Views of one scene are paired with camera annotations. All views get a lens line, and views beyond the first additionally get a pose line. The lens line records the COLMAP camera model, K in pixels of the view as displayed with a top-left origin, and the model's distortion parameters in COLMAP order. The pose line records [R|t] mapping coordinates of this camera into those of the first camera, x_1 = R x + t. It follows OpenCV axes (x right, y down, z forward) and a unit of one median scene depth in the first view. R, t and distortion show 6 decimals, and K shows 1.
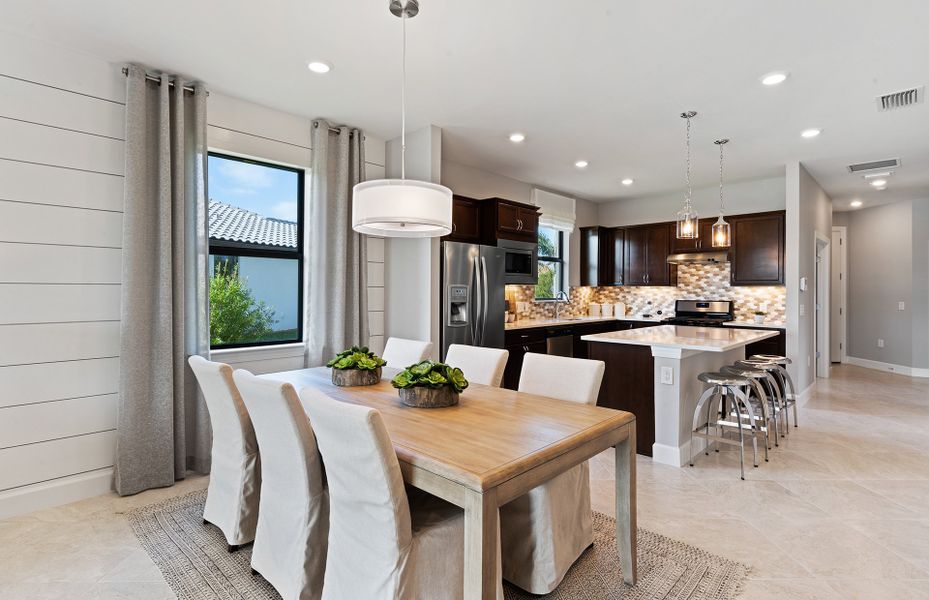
lens RADIAL K [[423.7, 0, 477.5], [0, 423.7, 289.5], [0, 0, 1]] dist [-0.028658, 0.000842]
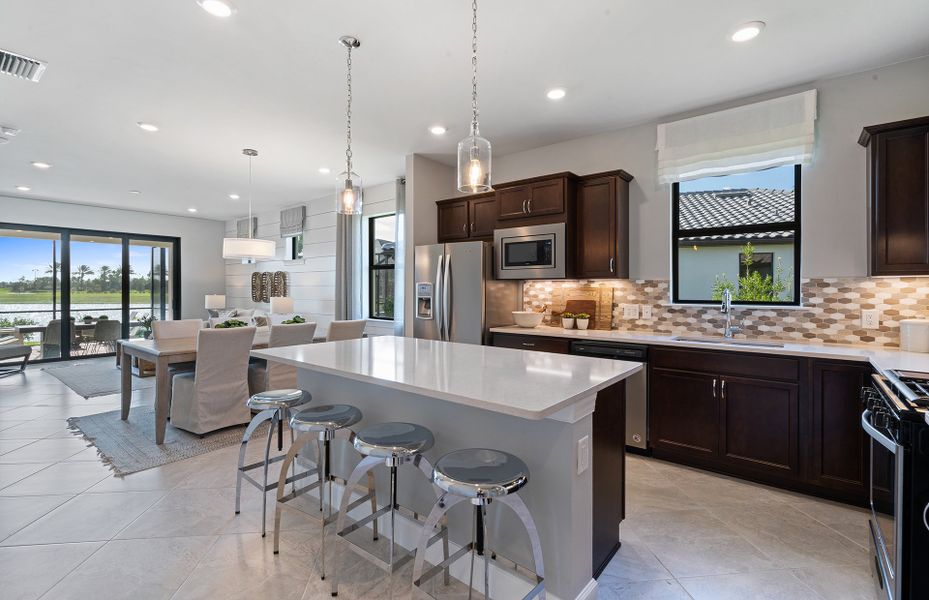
lens RADIAL K [[423.7, 0, 509.6], [0, 423.7, 294.8], [0, 0, 1]] dist [-0.028658, 0.000842]
pose [[0.121944, 0.005335, -0.992523, 0.719256], [-0.000815, 0.999986, 0.005275, 0.010139], [0.992537, 0.000165, 0.121947, 0.690102]]
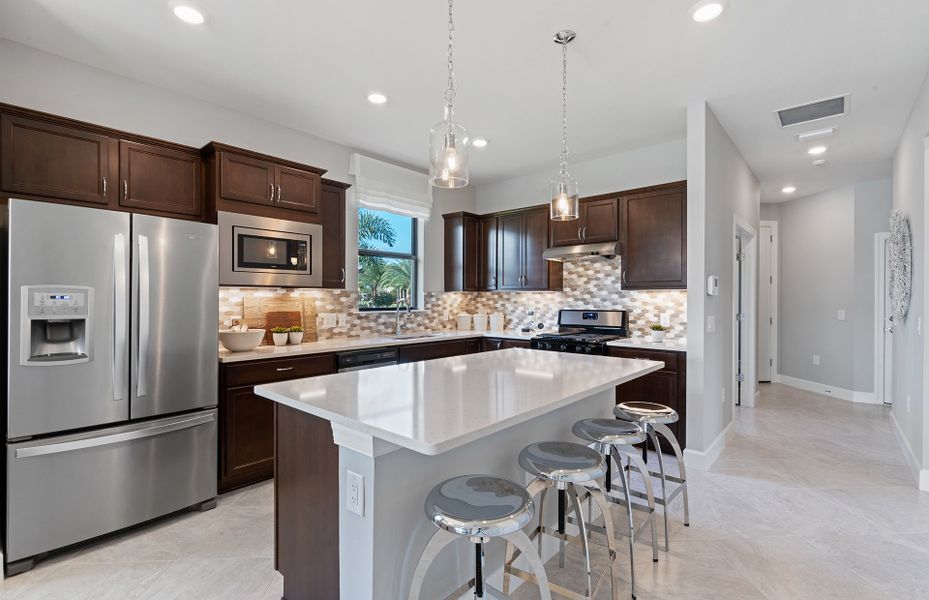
lens RADIAL K [[423.7, 0, 462.2], [0, 423.7, 301.0], [0, 0, 1]] dist [-0.028658, 0.000842]
pose [[0.997184, -0.004012, 0.074886, 0.255782], [0.003401, 0.999960, 0.008283, 0.003368], [-0.074916, -0.008005, 0.997158, 0.275801]]
